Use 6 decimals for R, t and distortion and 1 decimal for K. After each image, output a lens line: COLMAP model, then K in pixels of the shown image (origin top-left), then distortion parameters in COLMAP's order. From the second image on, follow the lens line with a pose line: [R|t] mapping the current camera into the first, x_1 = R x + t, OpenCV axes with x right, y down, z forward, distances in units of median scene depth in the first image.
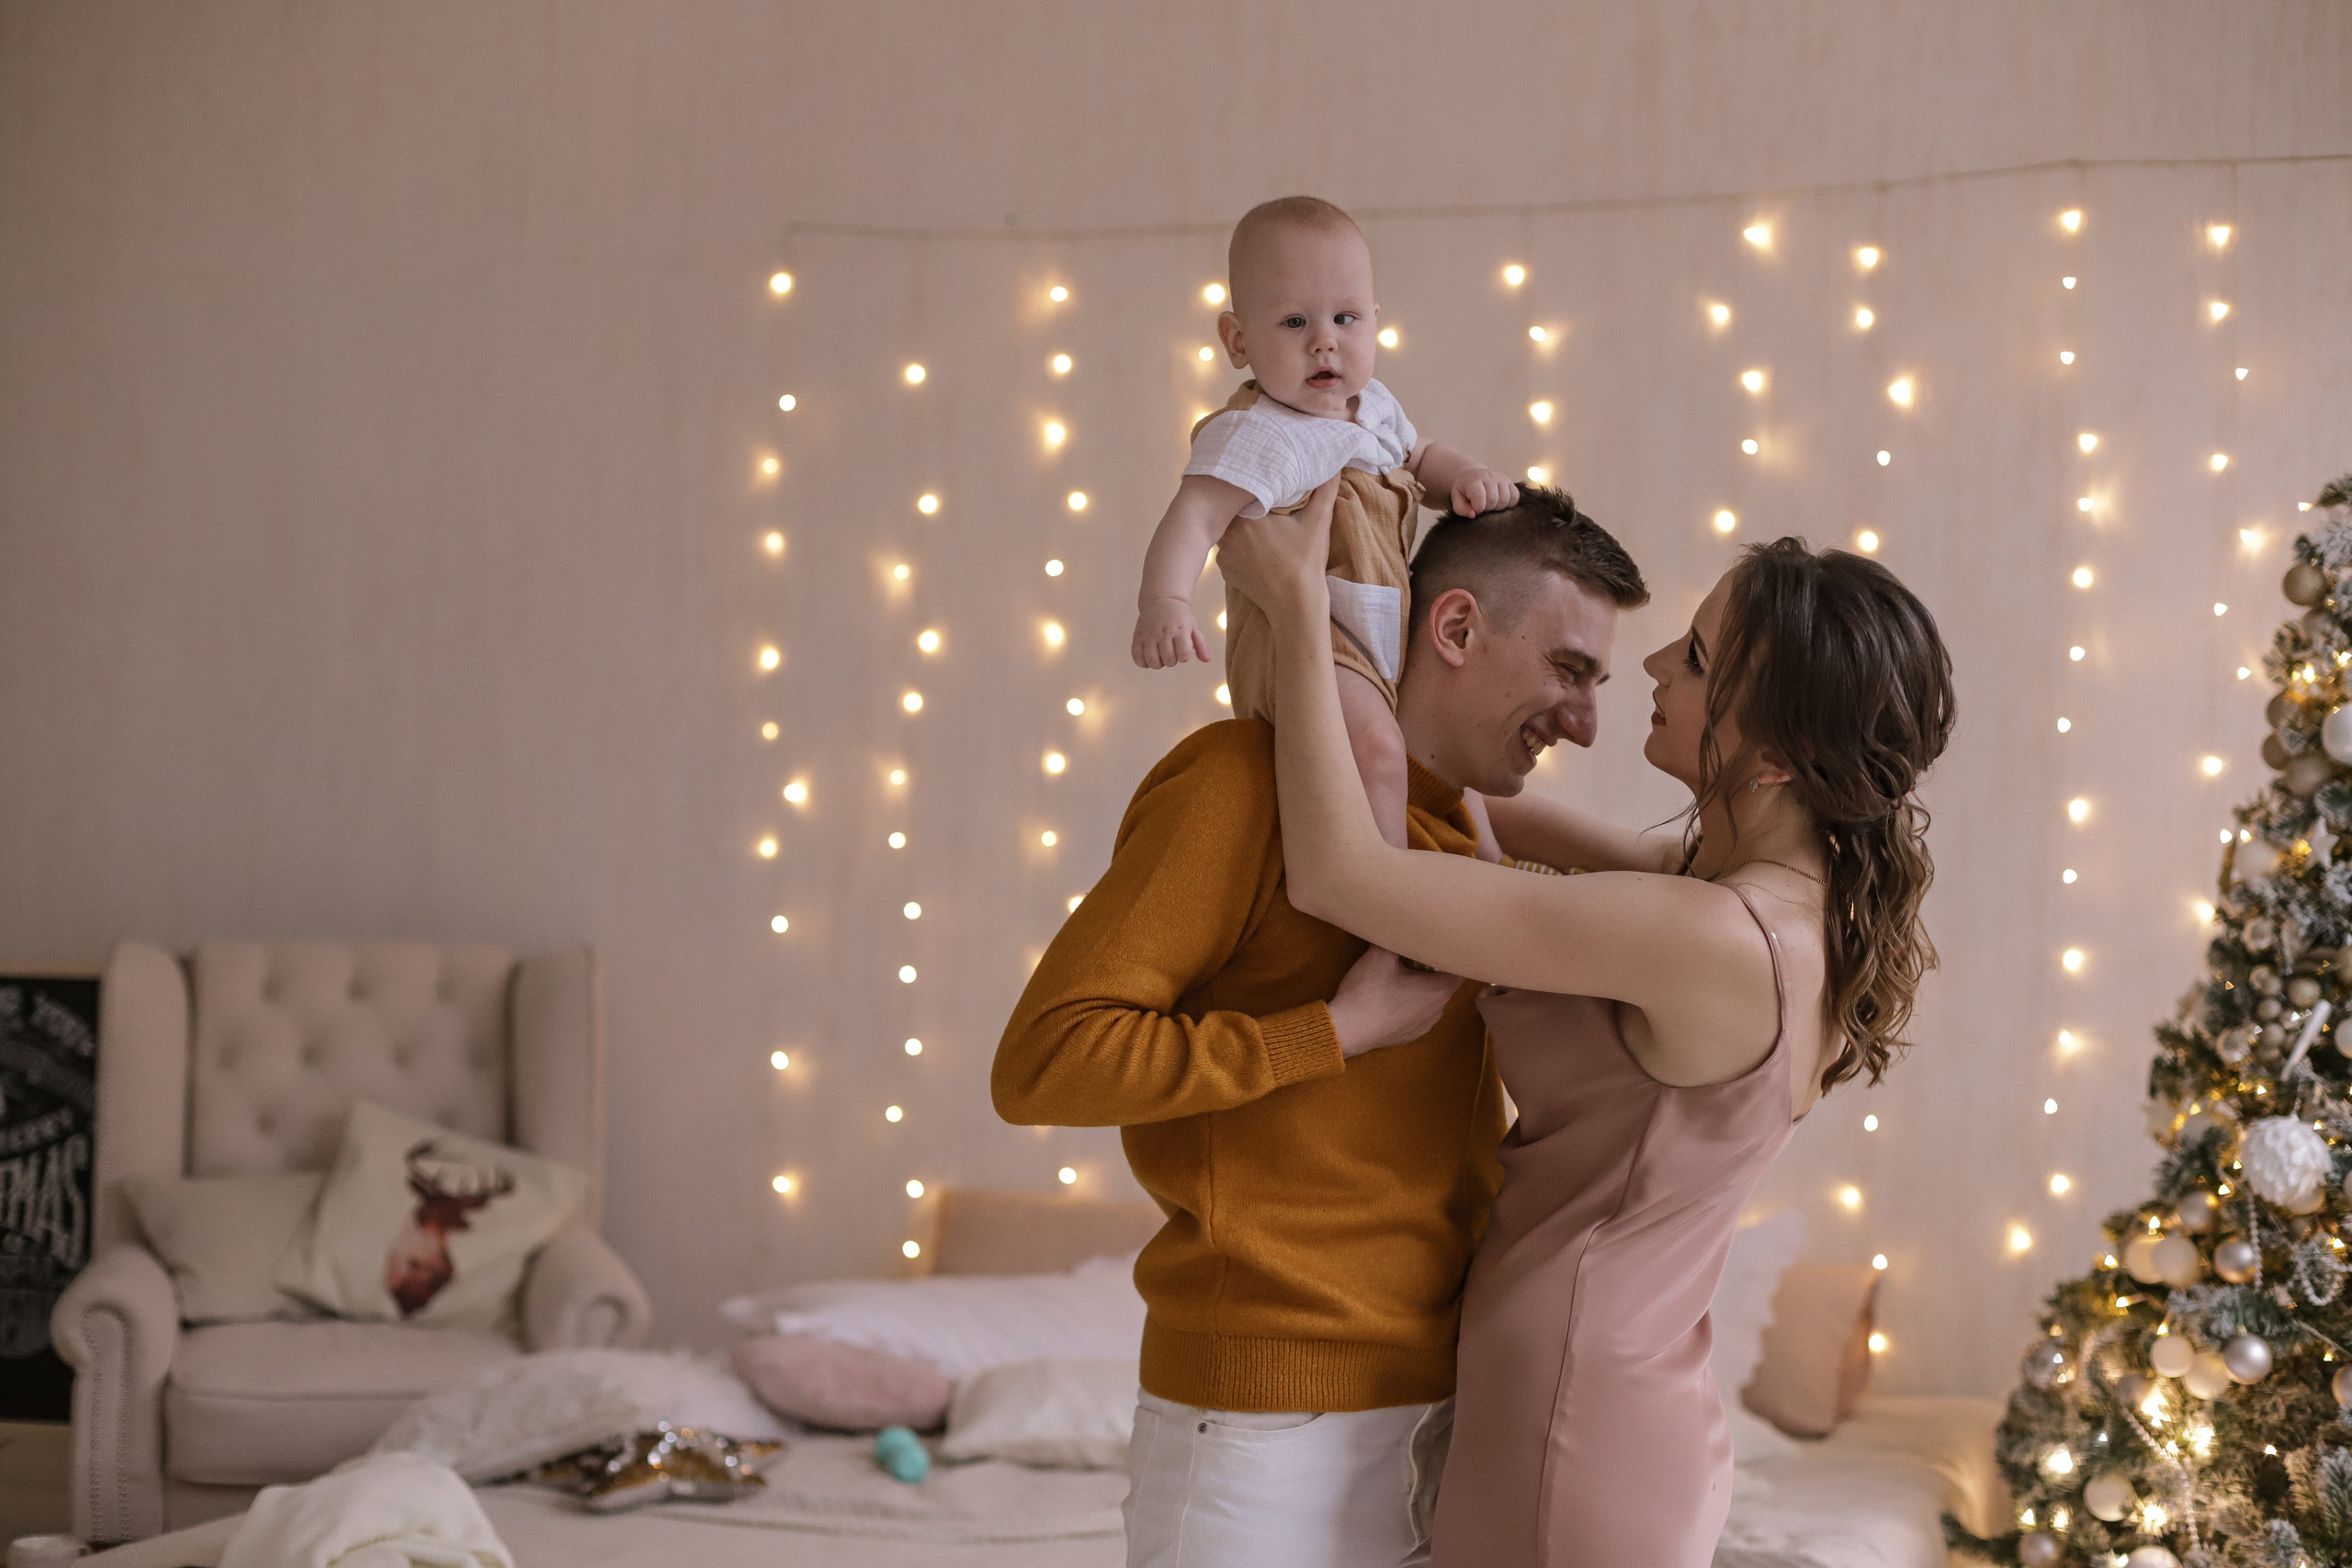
lens RADIAL K [[3431.3, 0, 1176.0], [0, 3431.3, 784.0], [0, 0, 1]] dist [-0.046817, 0.002723]
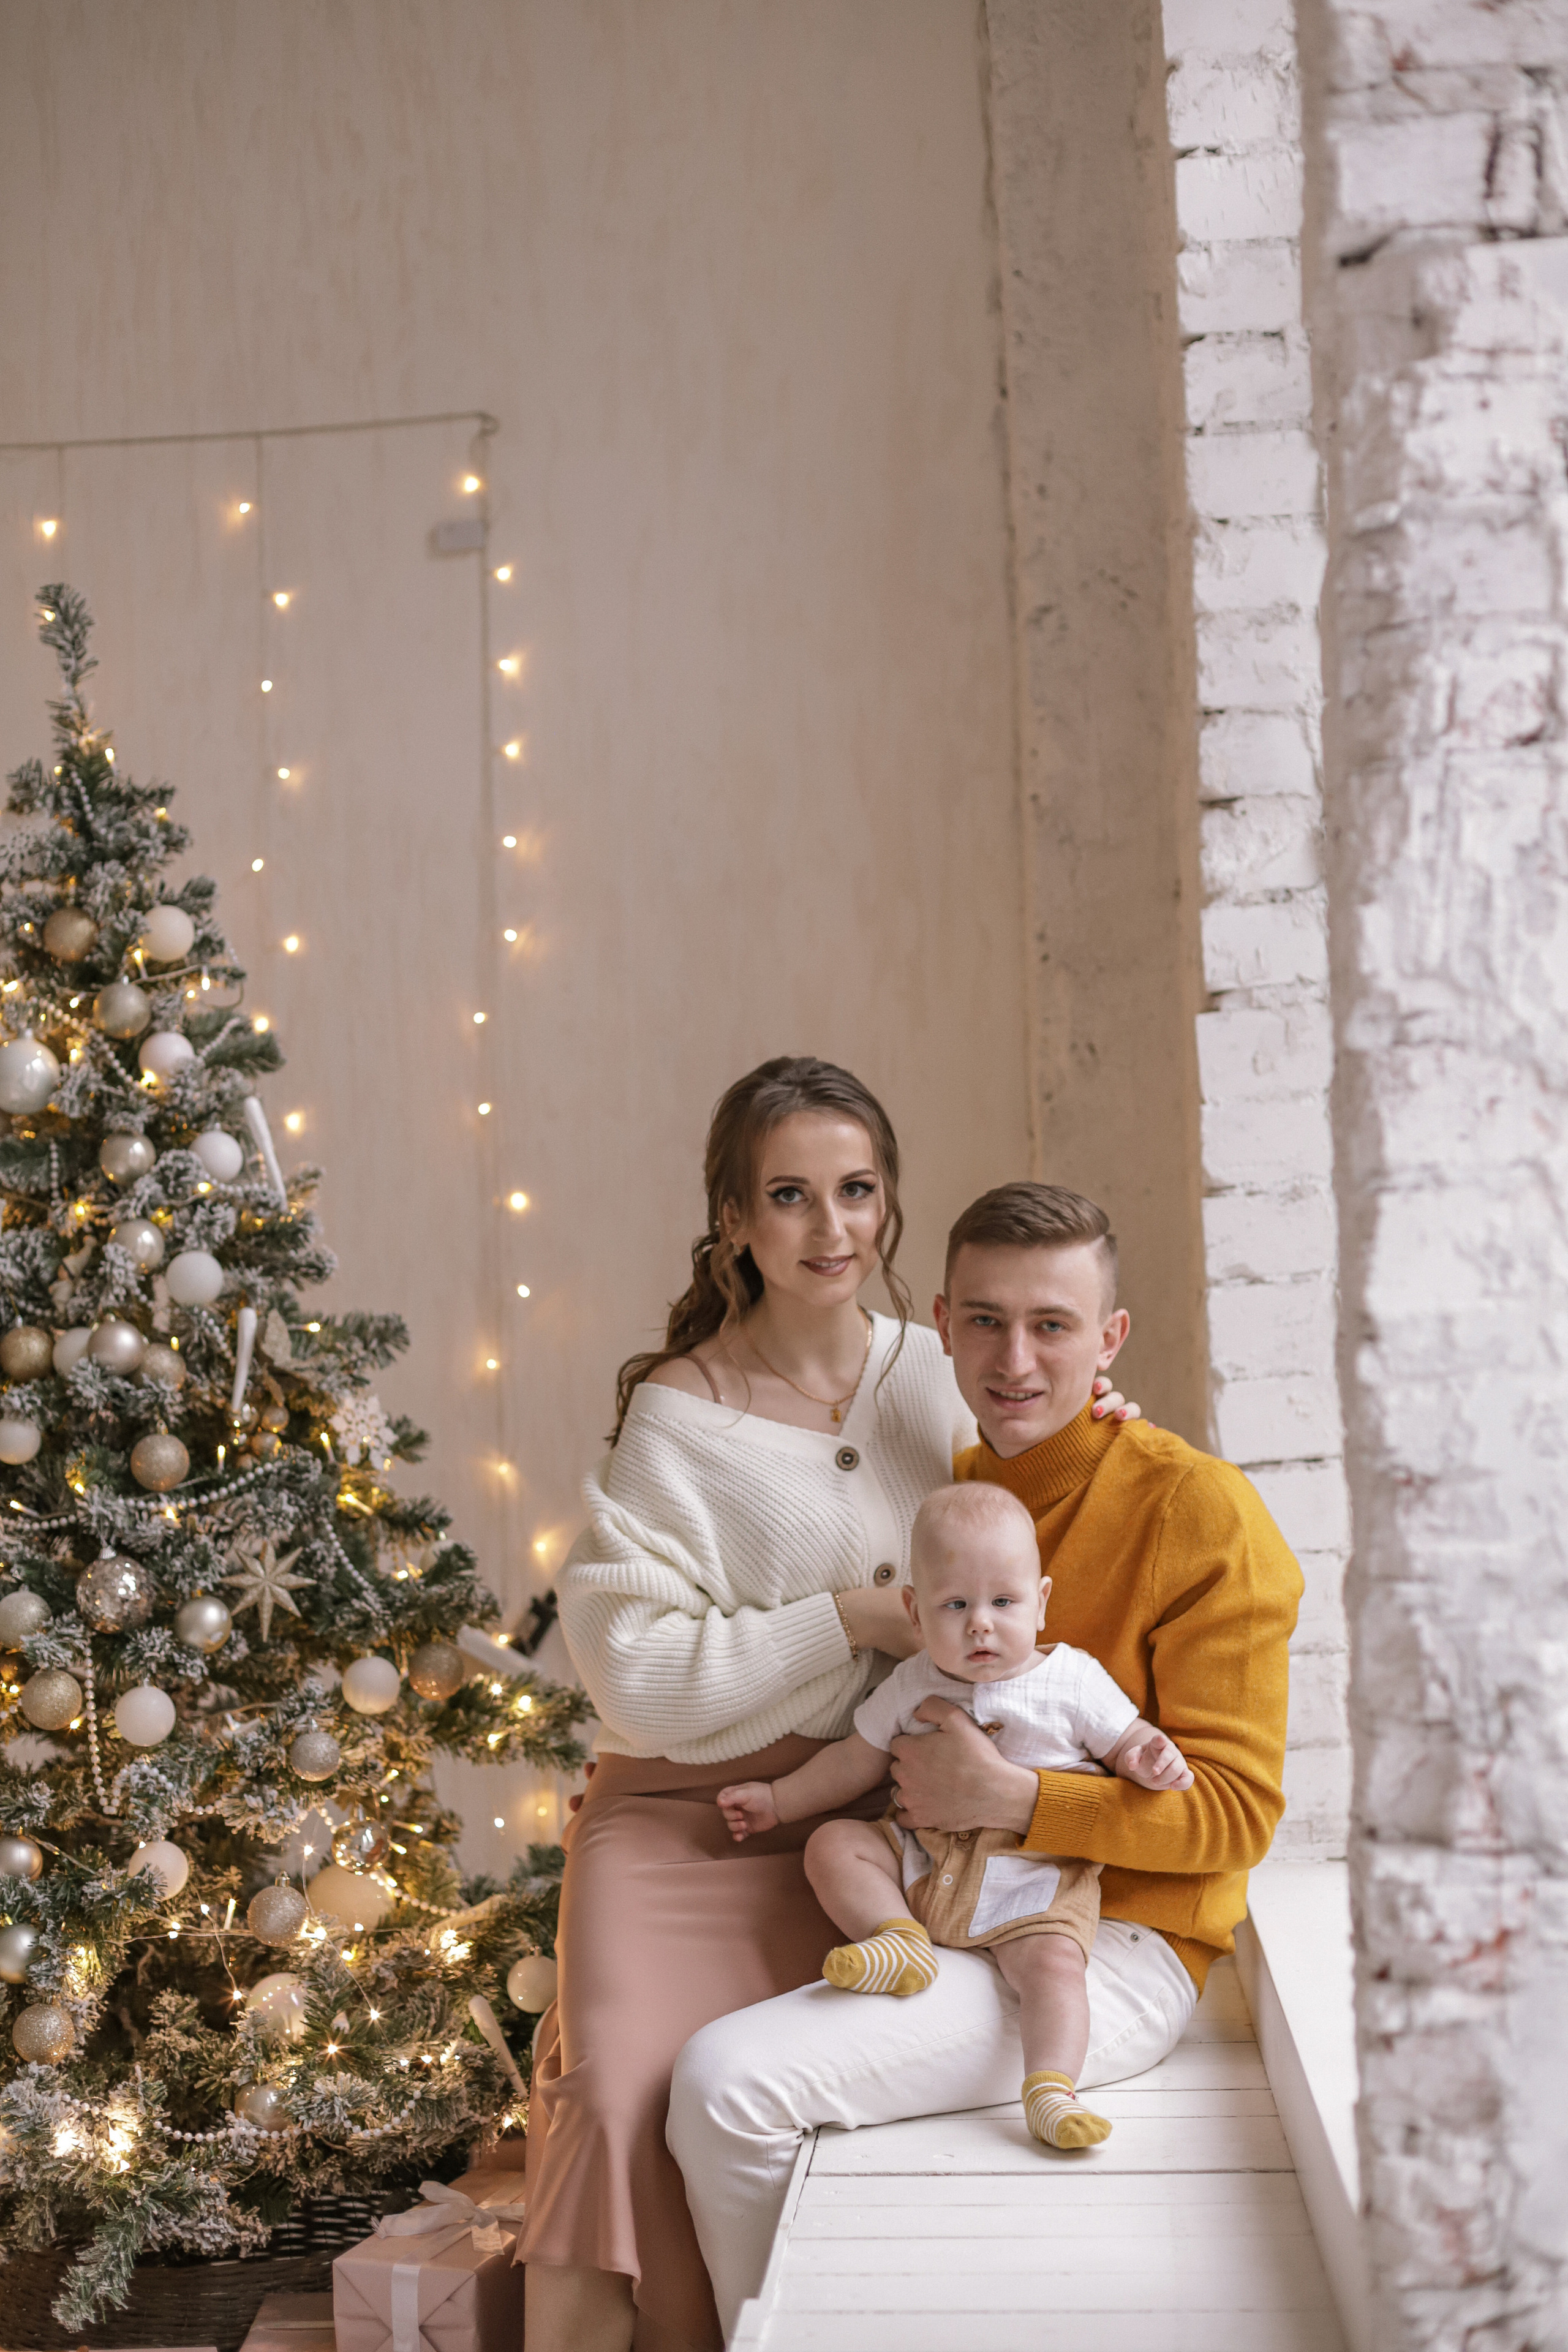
lens RADIAL K [[3431.7, 0, 762.0], [0, 3431.7, 1173.6], [0, 0, 1]] dist [-0.046817, 0.002723]
pose [[0.959911, -0.039351, 0.277528, 0.285007], [0.044851, 0.998903, -0.013495, 0.028289], [-0.276693, 0.025401, 0.960623, 0.143335]]
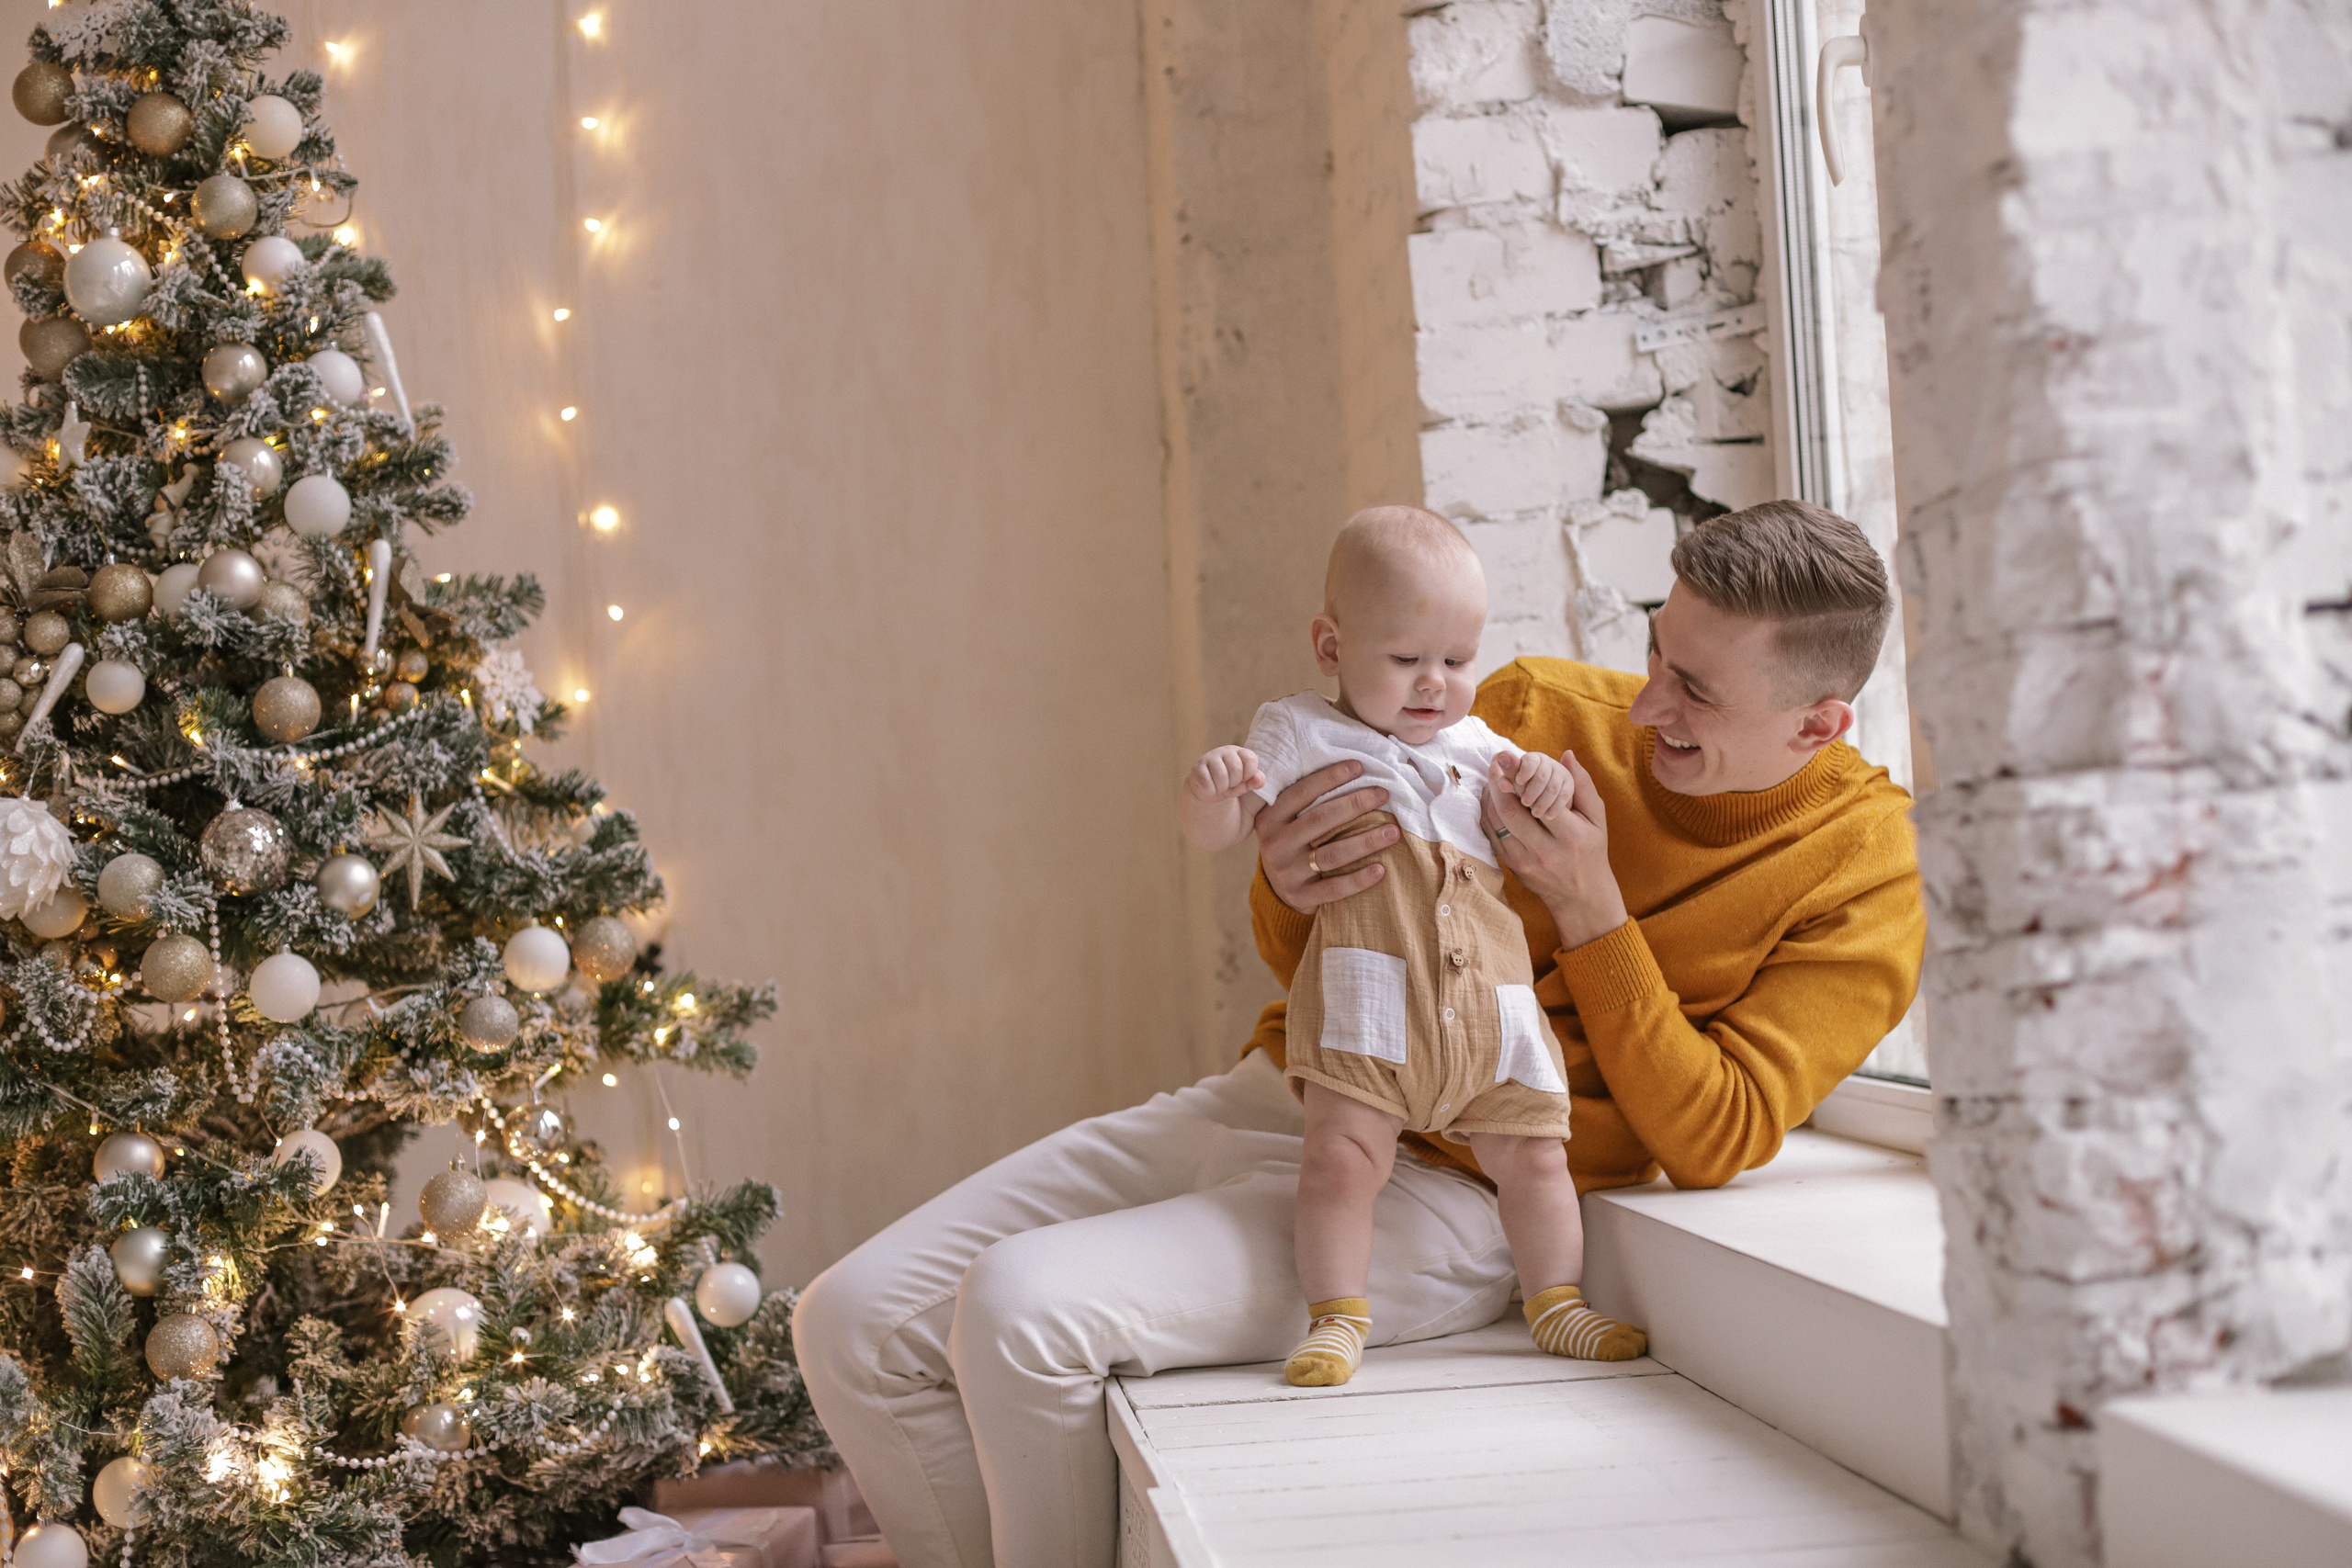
lens RADIAL K [[3431.3, 0, 1176.0], [0, 3431.3, 784.0], [0, 0, 1]] dist [-0.046817, 0.002723]
pose [[0.896624, -0.052809, 0.439632, 0.223699], [0.065598, 0.997749, -0.013936, 0.116884], [-0.437907, 0.041334, 0.898070, 0.250901]]
